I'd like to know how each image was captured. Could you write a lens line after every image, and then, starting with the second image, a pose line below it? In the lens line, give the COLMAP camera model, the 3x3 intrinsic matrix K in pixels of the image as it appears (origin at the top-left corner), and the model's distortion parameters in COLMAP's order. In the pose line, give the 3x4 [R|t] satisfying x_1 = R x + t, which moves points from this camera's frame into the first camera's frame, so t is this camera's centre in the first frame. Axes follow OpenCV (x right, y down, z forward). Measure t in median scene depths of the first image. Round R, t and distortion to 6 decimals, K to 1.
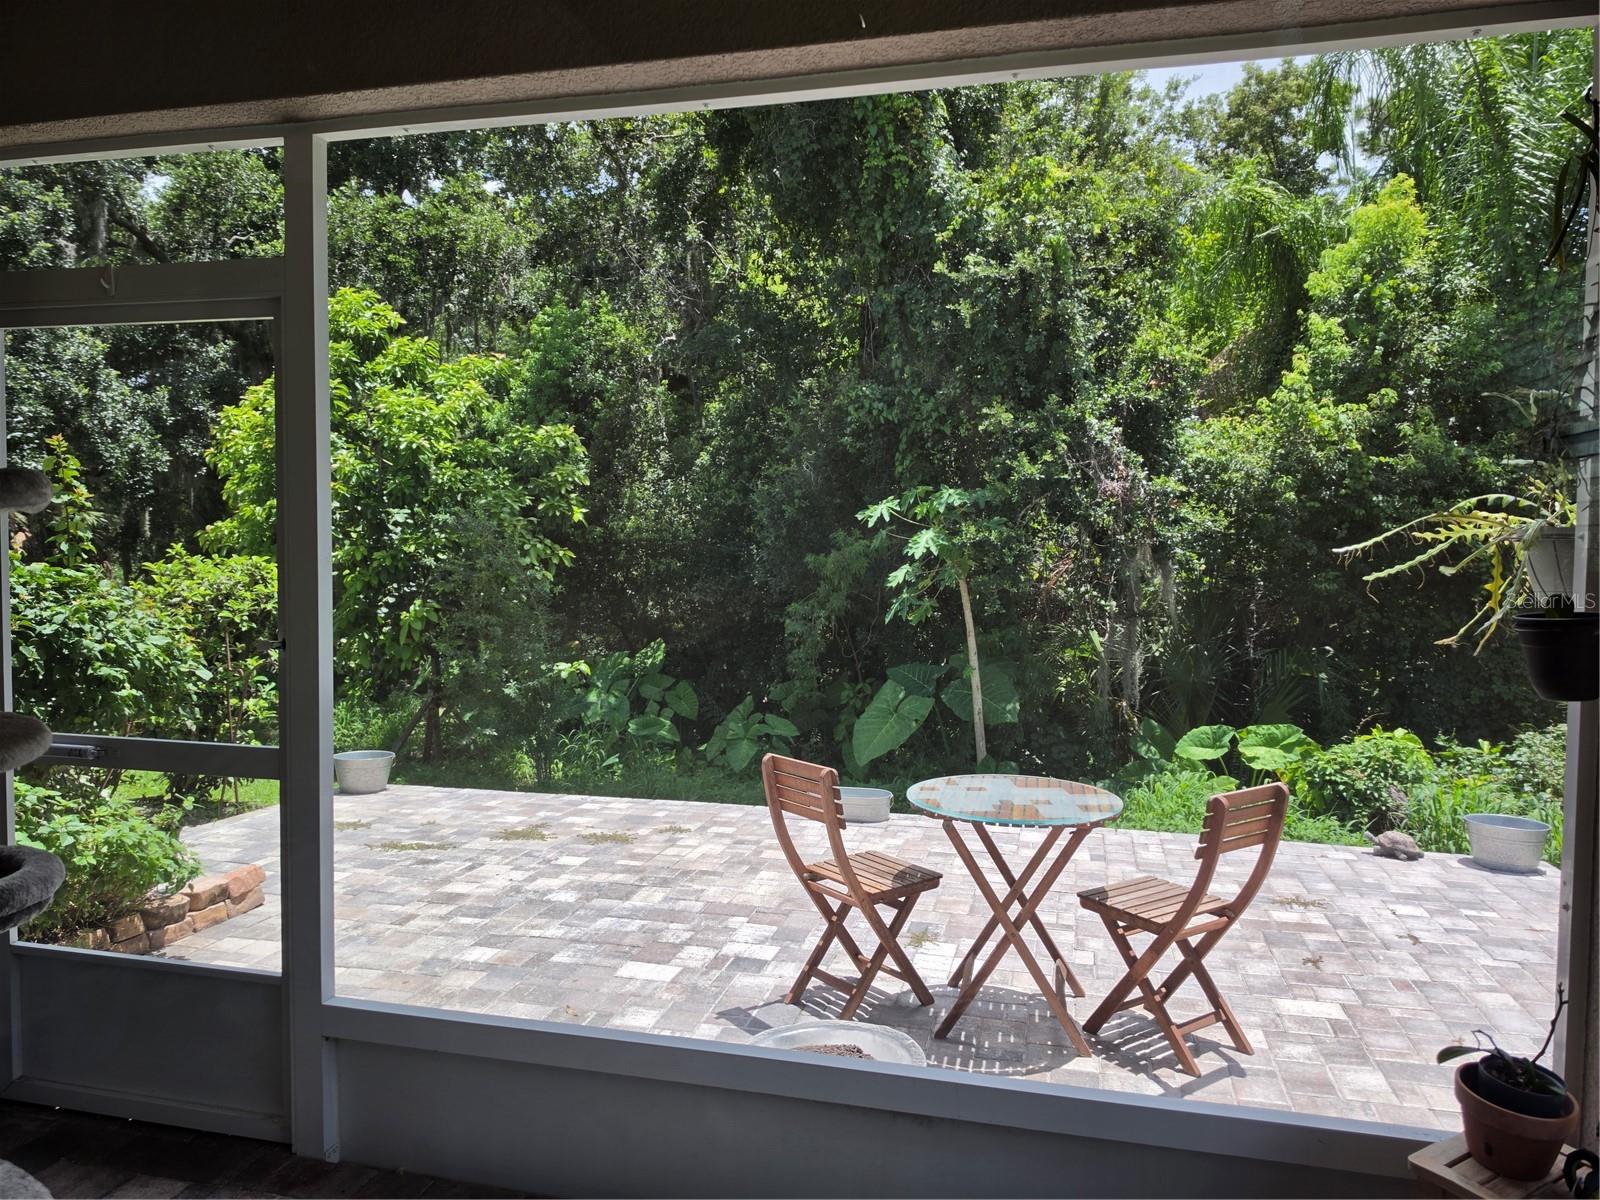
lens RADIAL K [[1105.3, 0, 814.9], [0, 1105.3, 608.5], [0, 0, 1]] dist [0.064133, -0.077654]
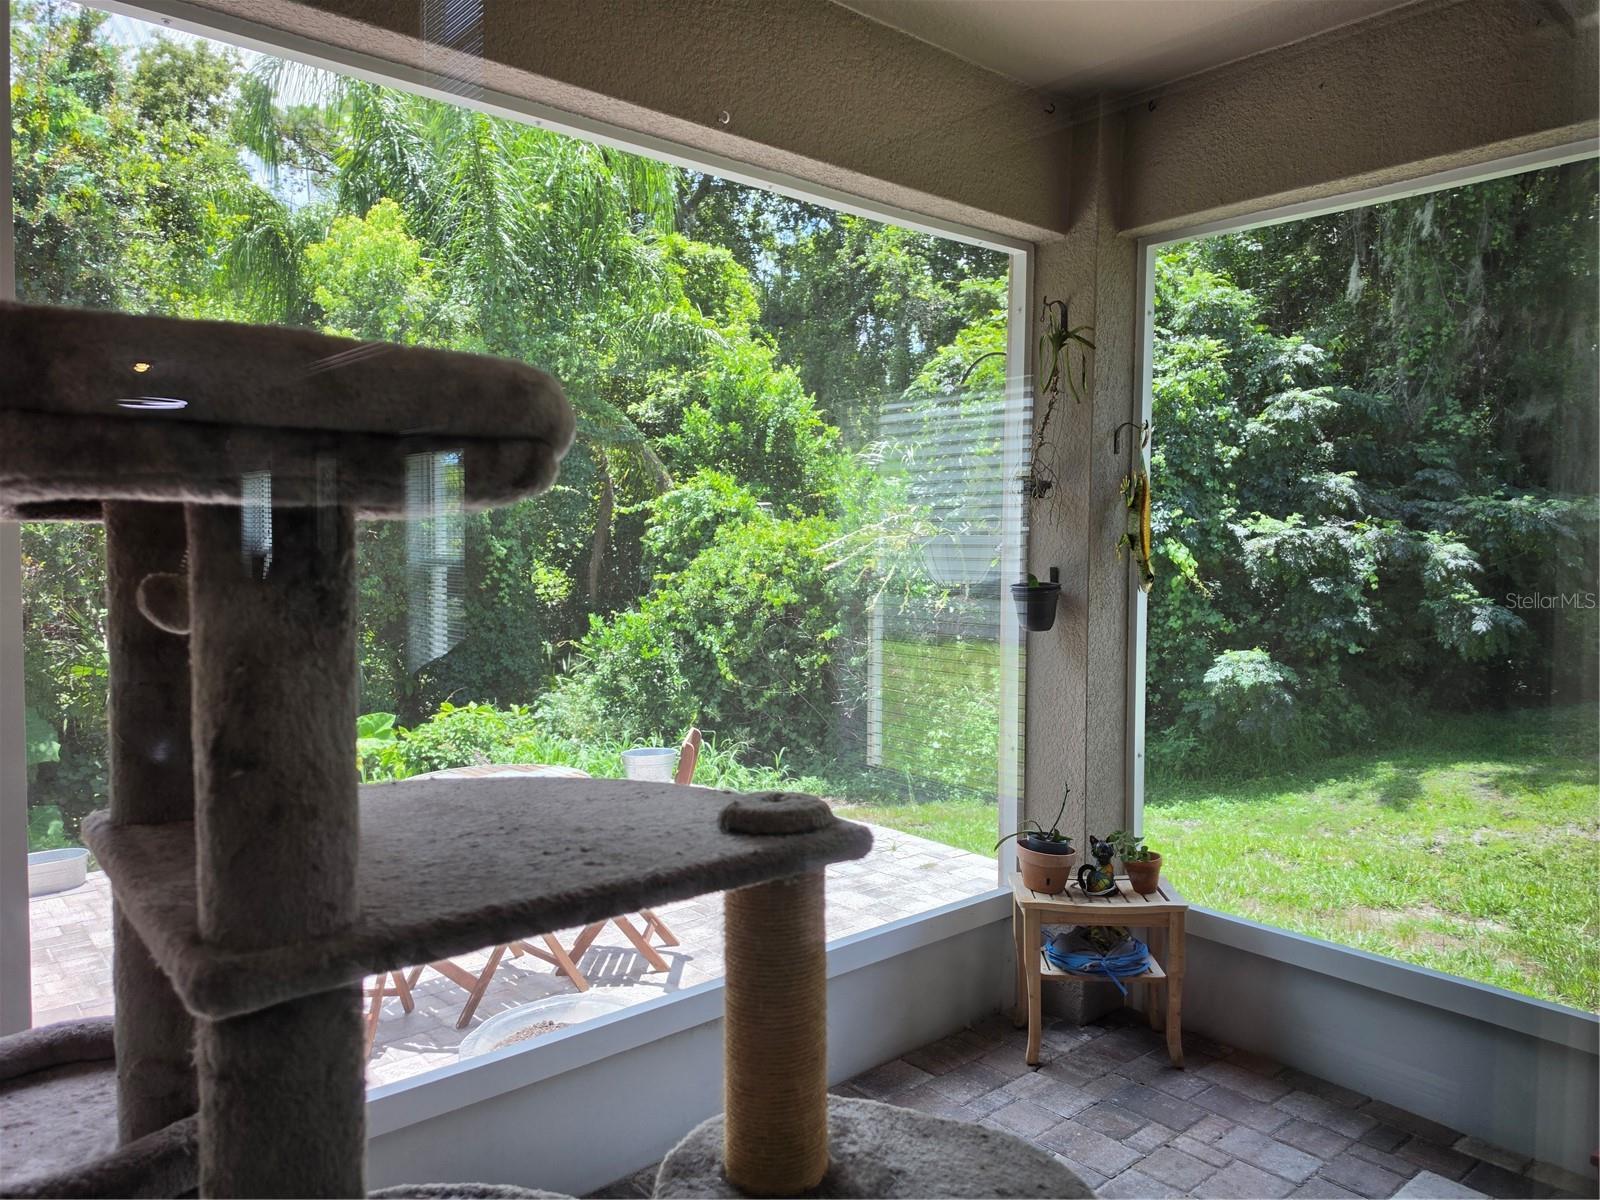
lens RADIAL K [[1105.3, 0, 815.7], [0, 1105.3, 609.0], [0, 0, 1]] dist [0.064133, -0.077654]
pose [[0.577337, -0.055404, 0.814624, -0.312329], [0.052009, 0.998164, 0.031028, -0.008129], [-0.814848, 0.024455, 0.579159, 0.077661]]
